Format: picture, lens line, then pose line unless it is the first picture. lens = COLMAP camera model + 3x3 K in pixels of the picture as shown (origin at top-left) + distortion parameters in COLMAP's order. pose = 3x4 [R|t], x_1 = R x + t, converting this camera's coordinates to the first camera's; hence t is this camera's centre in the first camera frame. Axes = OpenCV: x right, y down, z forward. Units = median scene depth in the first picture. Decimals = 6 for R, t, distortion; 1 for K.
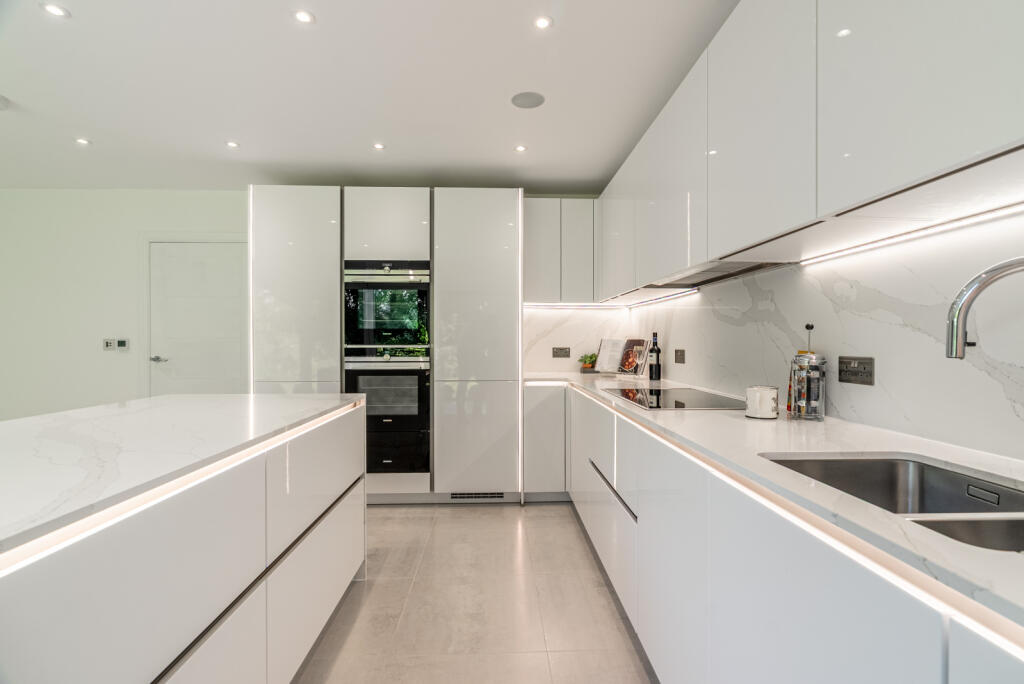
lens RADIAL K [[484.6, 0, 511.8], [0, 484.6, 331.7], [0, 0, 1]] dist [0.013687, 0.000233]
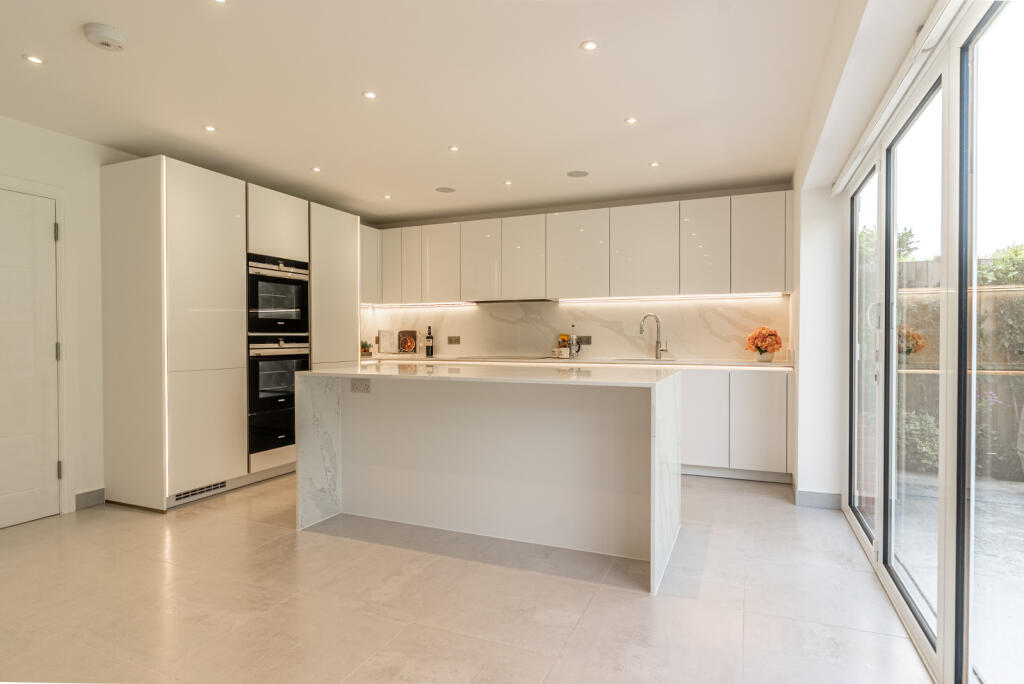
lens RADIAL K [[538.3, 0, 512.0], [0, 538.3, 342.0], [0, 0, 1]] dist [0.000254, 0.000508]
pose [[0.434851, -0.008582, 0.900461, -1.150504], [-0.016902, 0.999701, 0.017690, 0.016702], [-0.900344, -0.022912, 0.434576, -0.029097]]
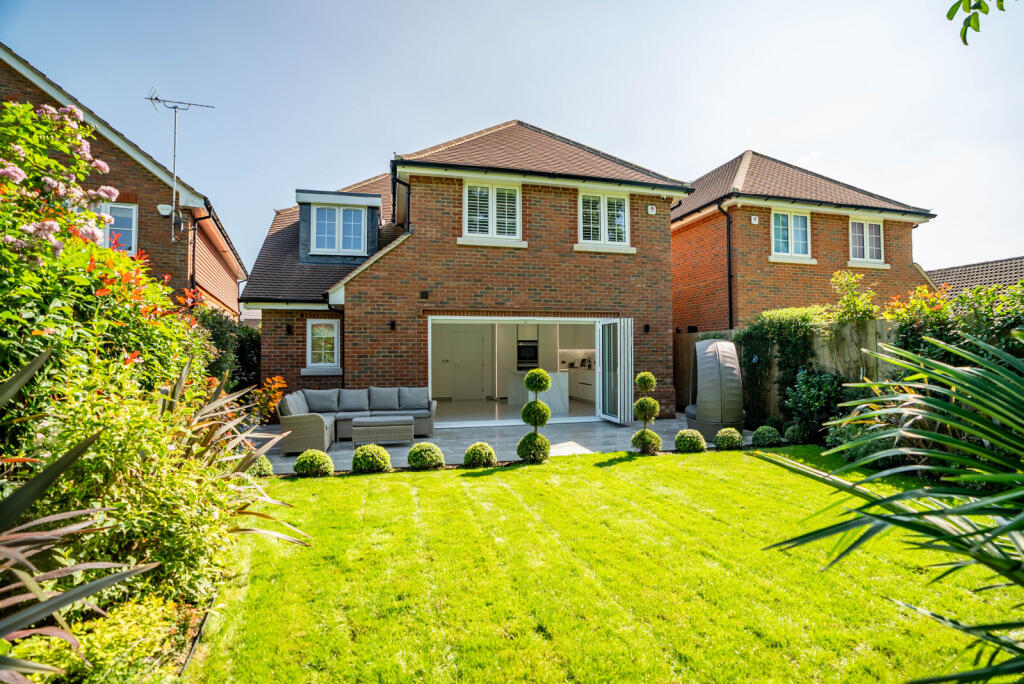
lens RADIAL K [[473.0, 0, 520.2], [0, 473.0, 341.1], [0, 0, 1]] dist [-0.071539, 0.033054]
pose [[0.975281, -0.000129, 0.220969, -1.219001], [0.001916, 0.999967, -0.007876, -0.110136], [-0.220960, 0.008104, 0.975249, -2.937144]]
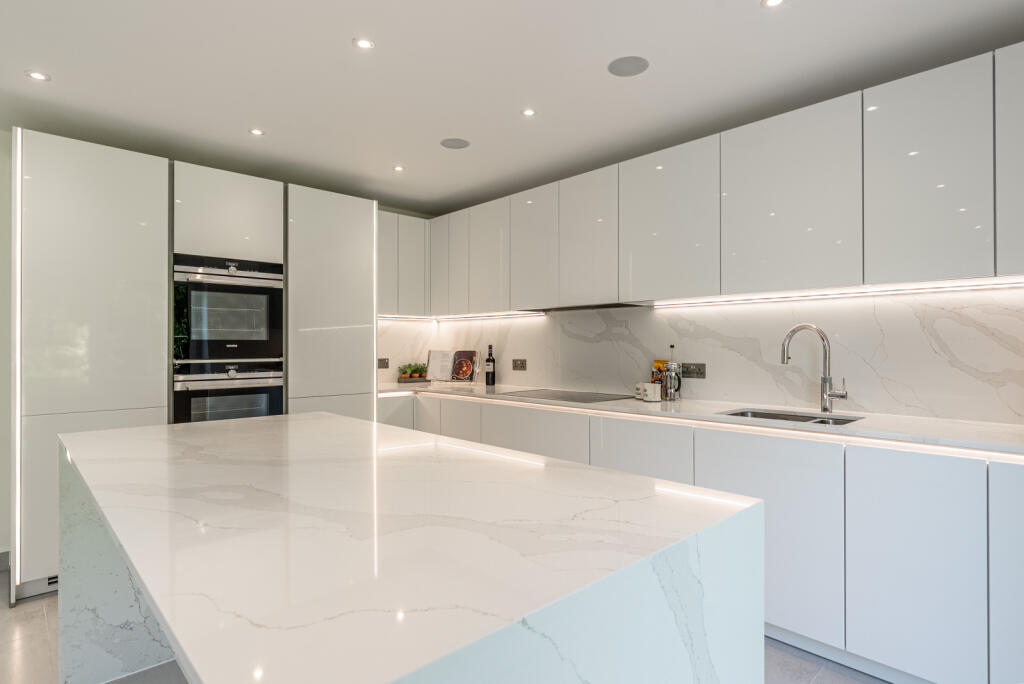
lens RADIAL K [[540.6, 0, 516.3], [0, 540.6, 341.2], [0, 0, 1]] dist [0.001584, 0.000740]
pose [[0.752398, 0.005602, 0.658686, -0.504600], [-0.012460, 0.999906, 0.005729, -0.015489], [-0.658591, -0.012518, 0.752397, -0.034486]]
